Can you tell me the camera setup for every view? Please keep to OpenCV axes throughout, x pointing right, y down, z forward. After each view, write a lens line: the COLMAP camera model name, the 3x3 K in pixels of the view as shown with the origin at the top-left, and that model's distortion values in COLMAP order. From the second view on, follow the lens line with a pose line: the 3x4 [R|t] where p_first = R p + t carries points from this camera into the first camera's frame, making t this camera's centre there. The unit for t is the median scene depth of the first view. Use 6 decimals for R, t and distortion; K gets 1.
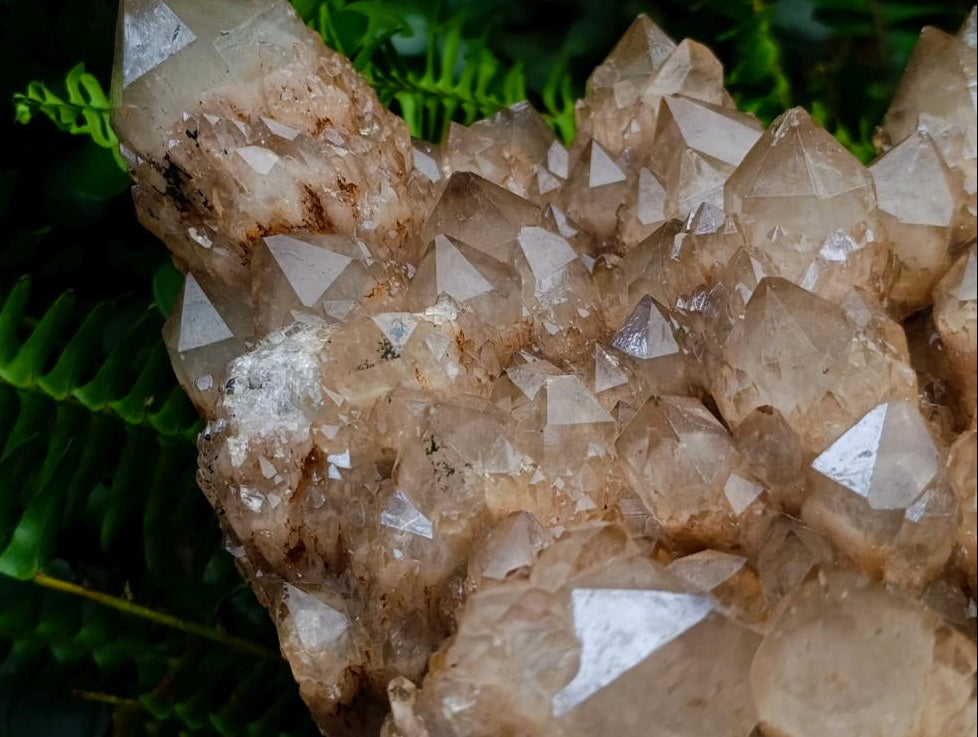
lens RADIAL K [[1860.7, 0, 489.0], [0, 1860.7, 368.5], [0, 0, 1]] dist [0.303342, -0.221954]
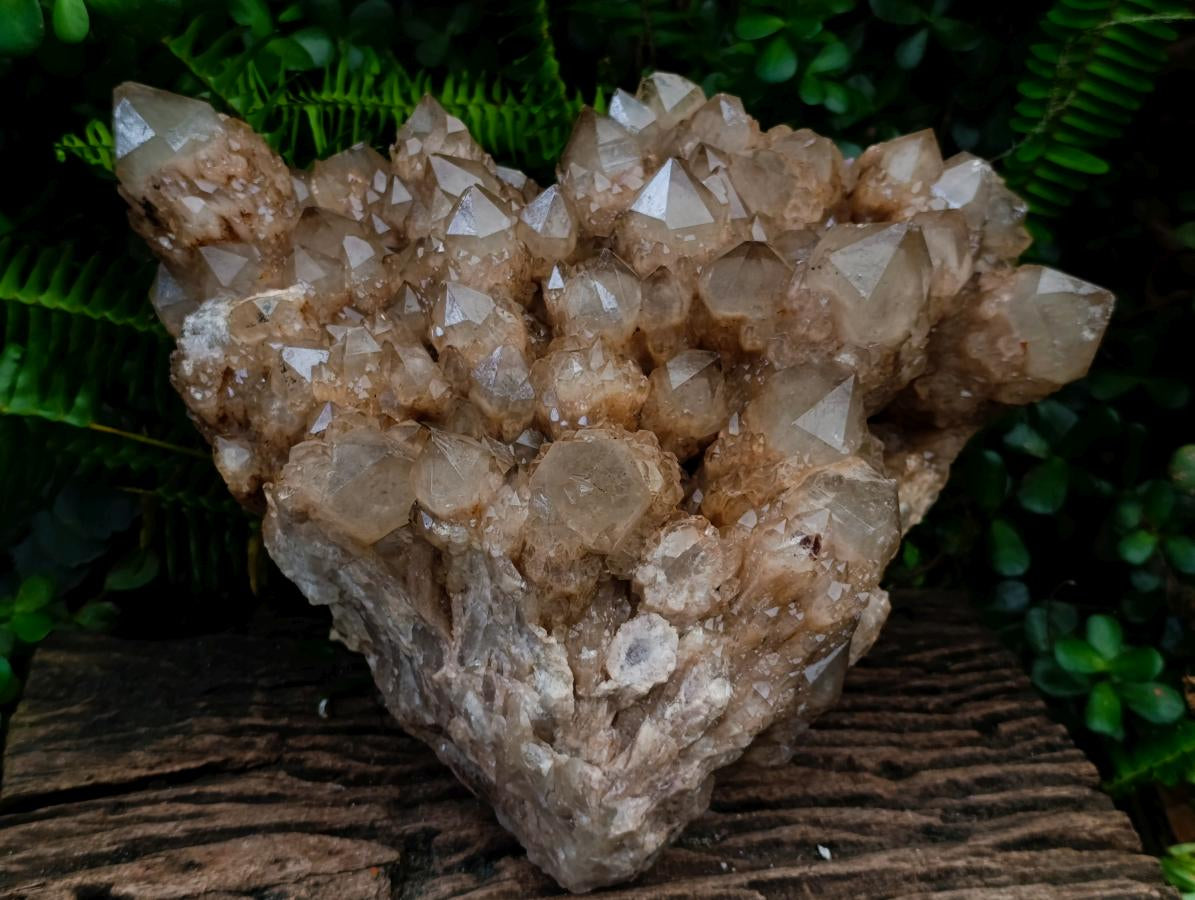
lens RADIAL K [[1388.8, 0, 597.5], [0, 1388.8, 450.0], [0, 0, 1]] dist [0.173470, -0.360368]
pose [[0.994181, -0.032575, 0.102677, 0.126609], [0.015727, 0.986860, 0.160811, -0.093621], [-0.106566, -0.158261, 0.981630, -0.456909]]
